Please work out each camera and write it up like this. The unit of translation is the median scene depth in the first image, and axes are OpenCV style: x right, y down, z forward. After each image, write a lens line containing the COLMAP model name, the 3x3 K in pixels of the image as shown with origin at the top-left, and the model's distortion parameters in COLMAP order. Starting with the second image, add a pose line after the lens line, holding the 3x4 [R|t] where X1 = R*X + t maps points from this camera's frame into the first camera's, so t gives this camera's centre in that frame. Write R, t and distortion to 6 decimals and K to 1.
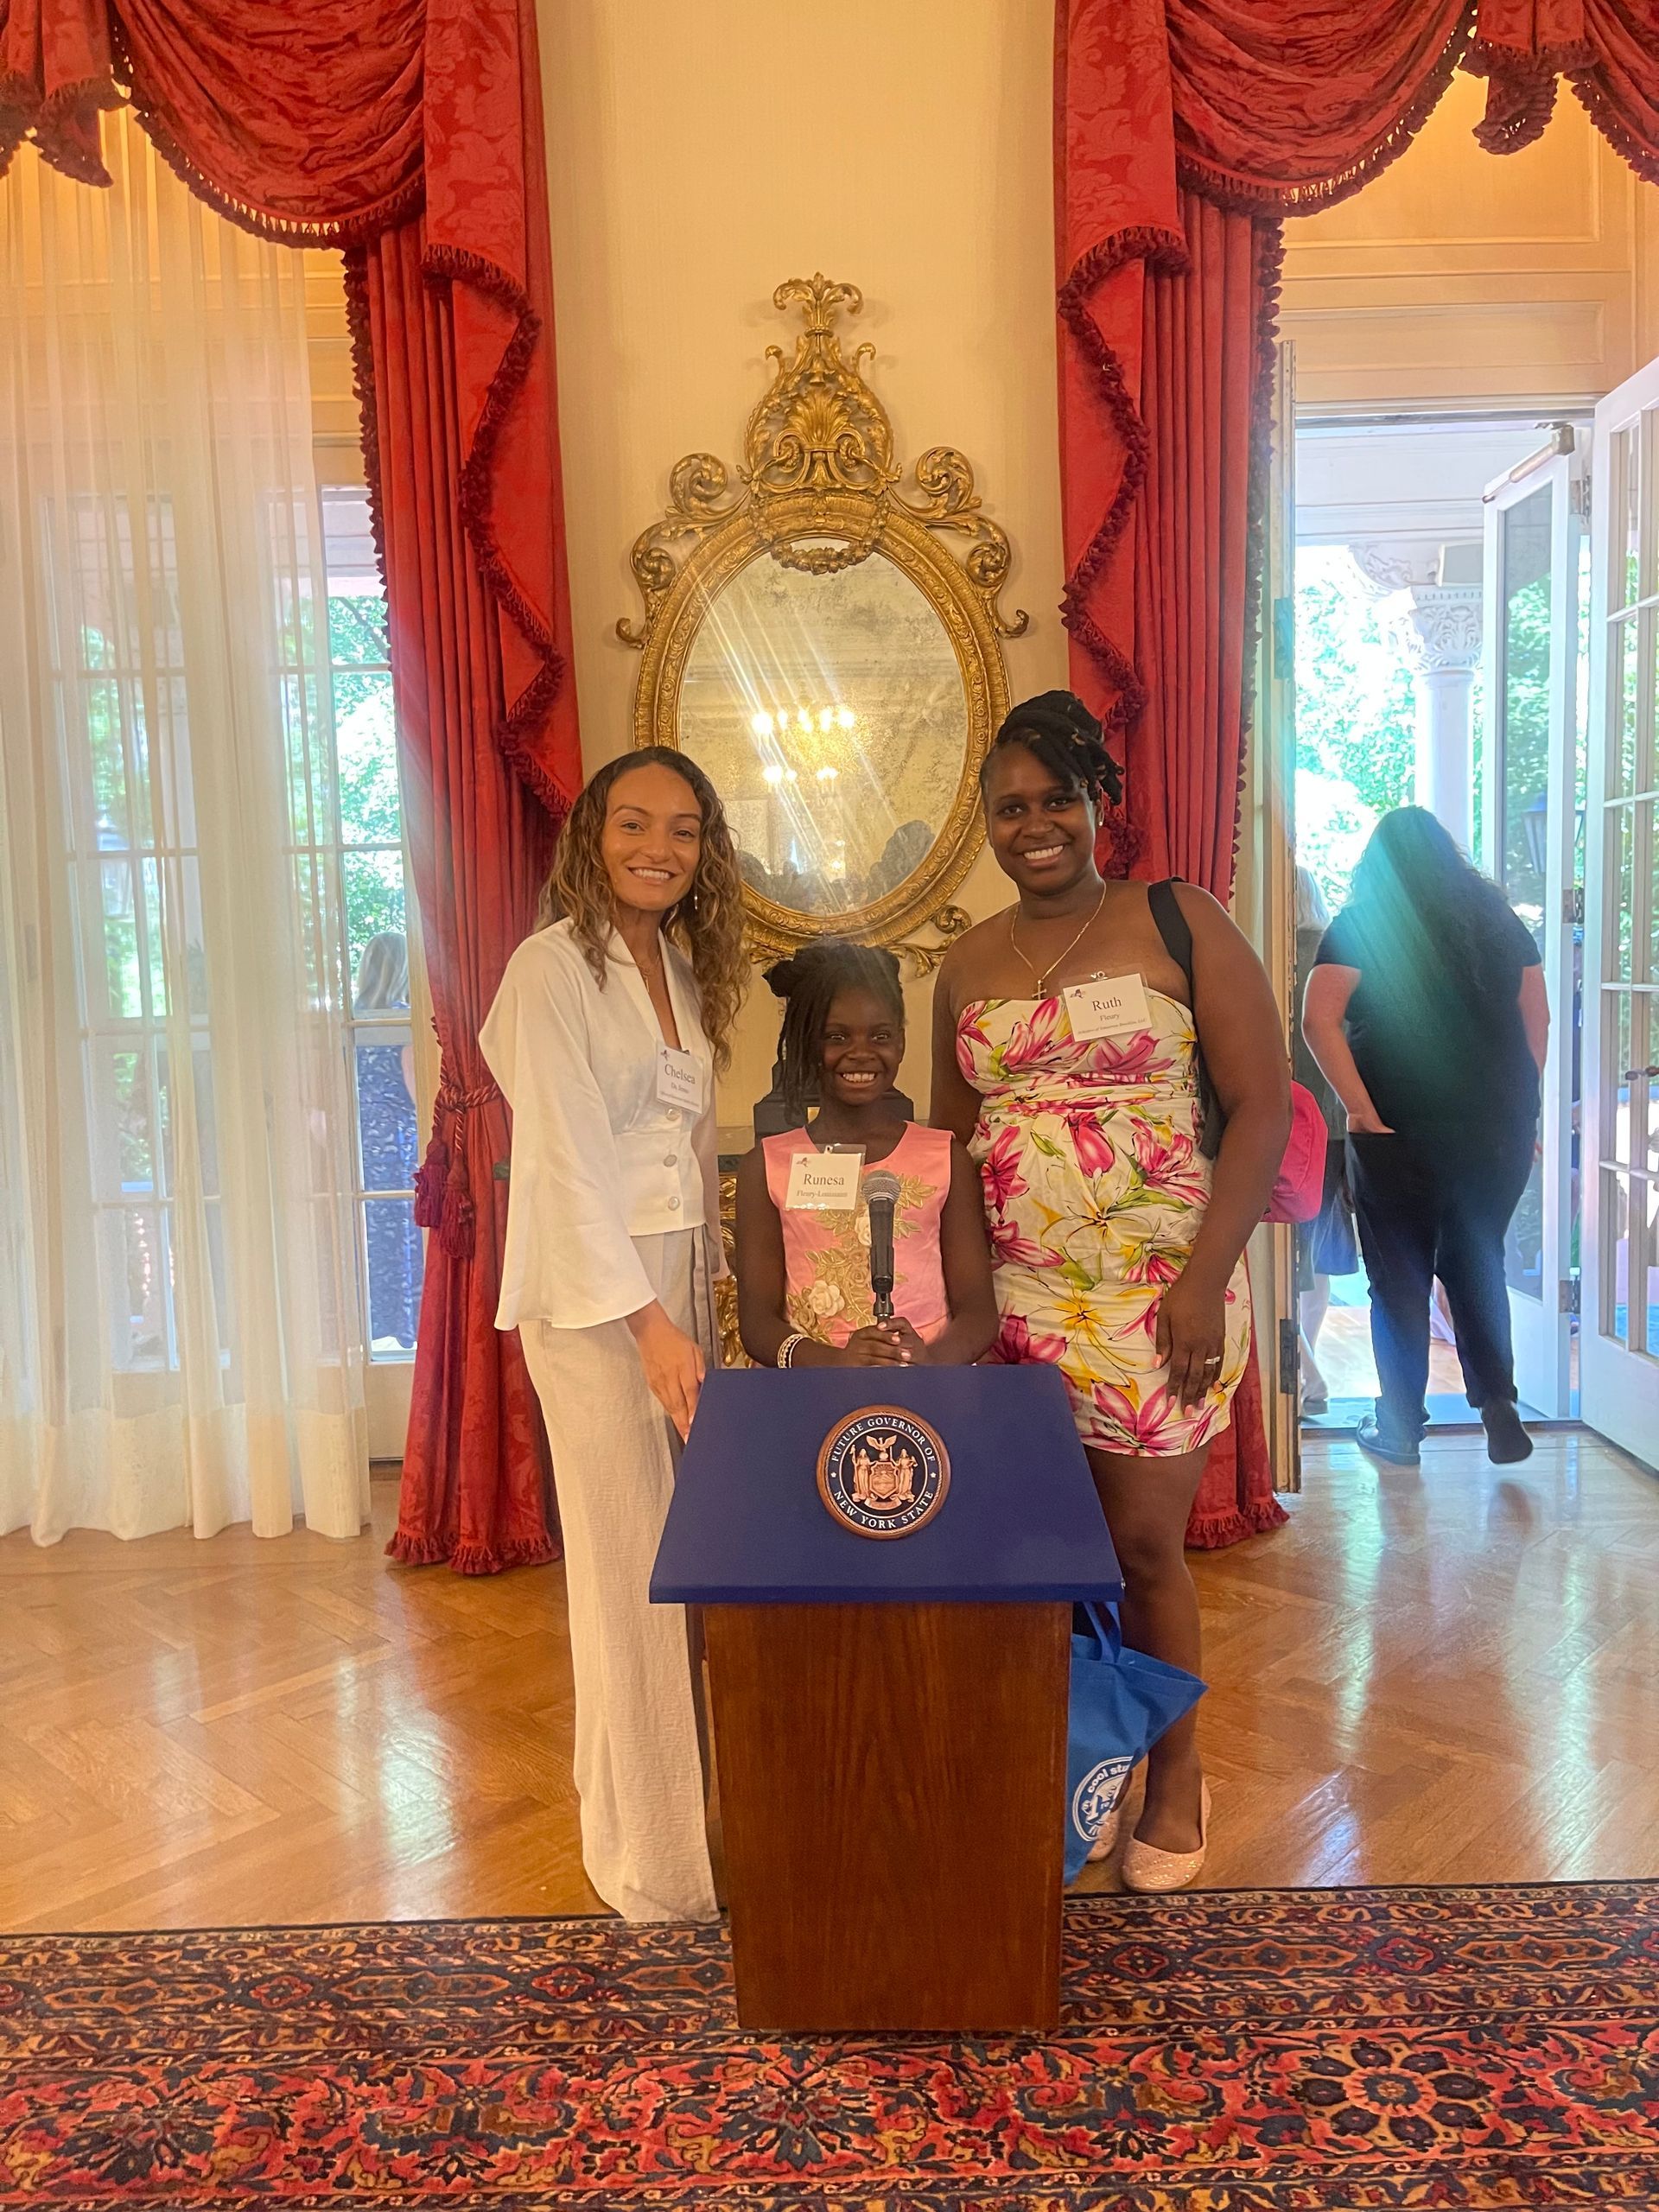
lens RADIAL K [[1609.5, 0, 814.4], [0, 1609.5, 1095.5], [0, 0, 1]] dist [0.014607, 0.004449]
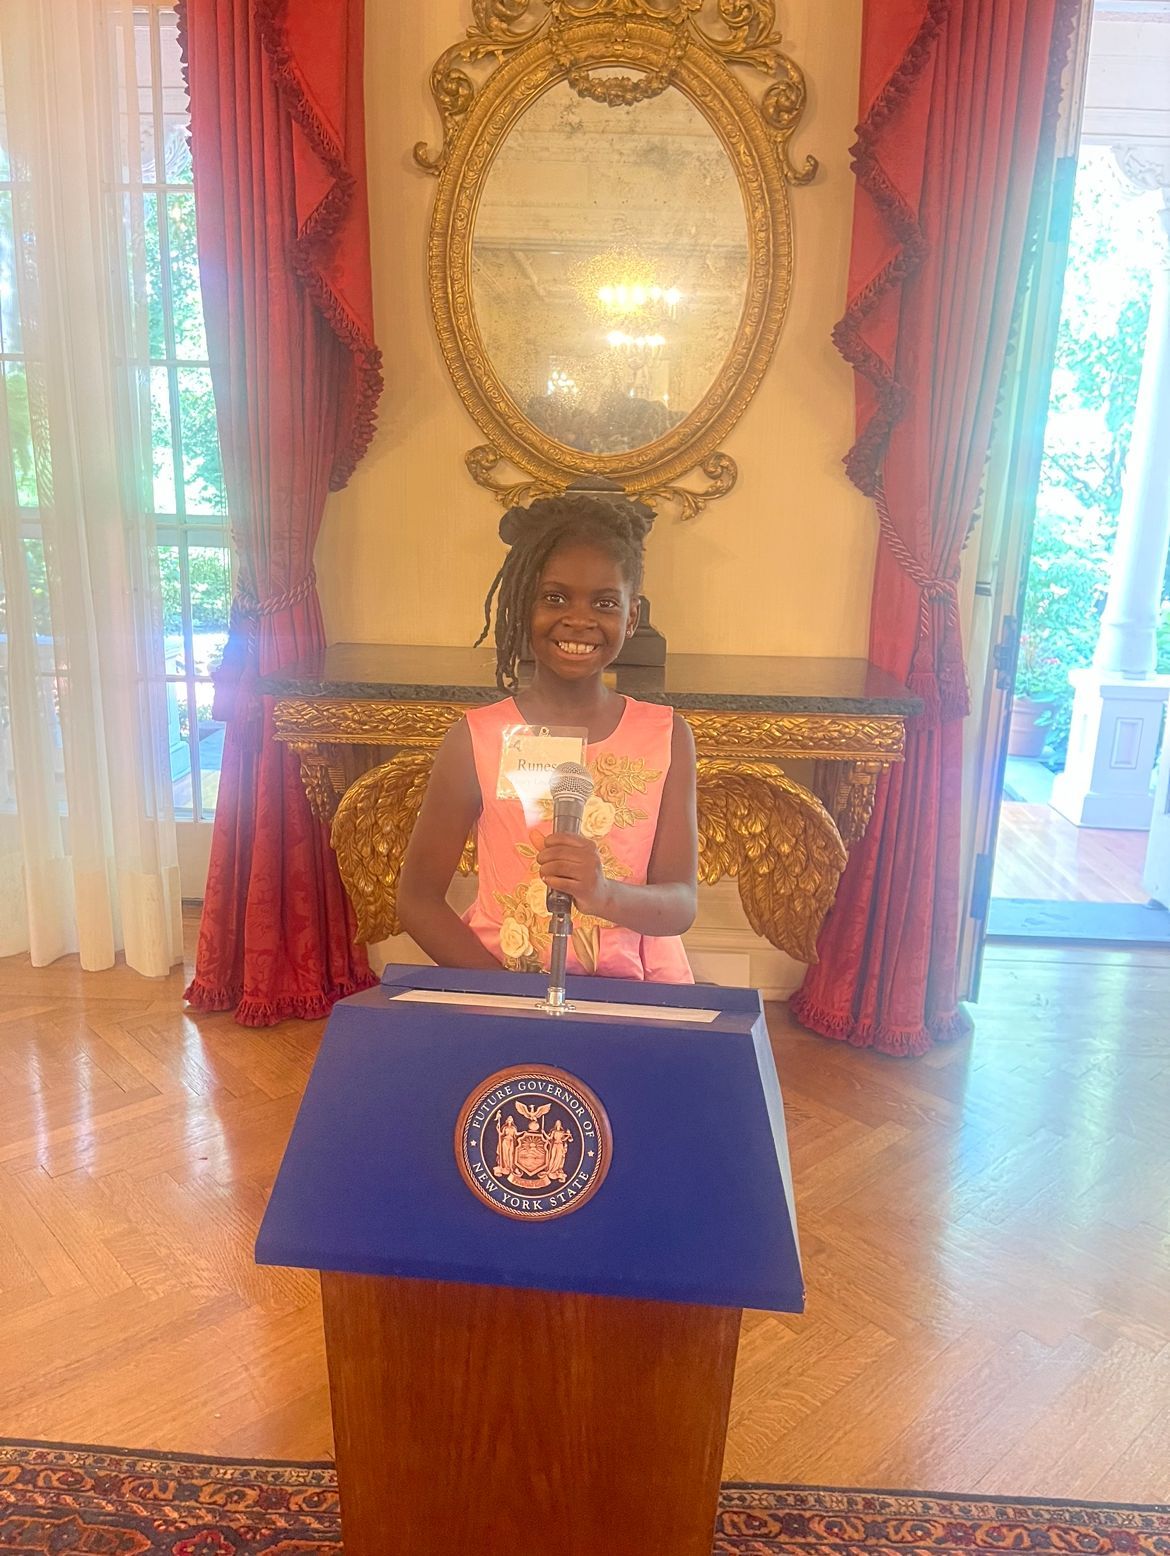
lens RADIAL K [[1216.4, 0, 585.0], [0, 1216.4, 785.1], [0, 0, 1]] dist [0.037552, -0.054587]
pose [[0.997301, 0.069779, -0.022844, 0.031973], [-0.065360, 0.985468, 0.156785, -0.023617], [0.033452, -0.154868, 0.987369, 0.178868]]
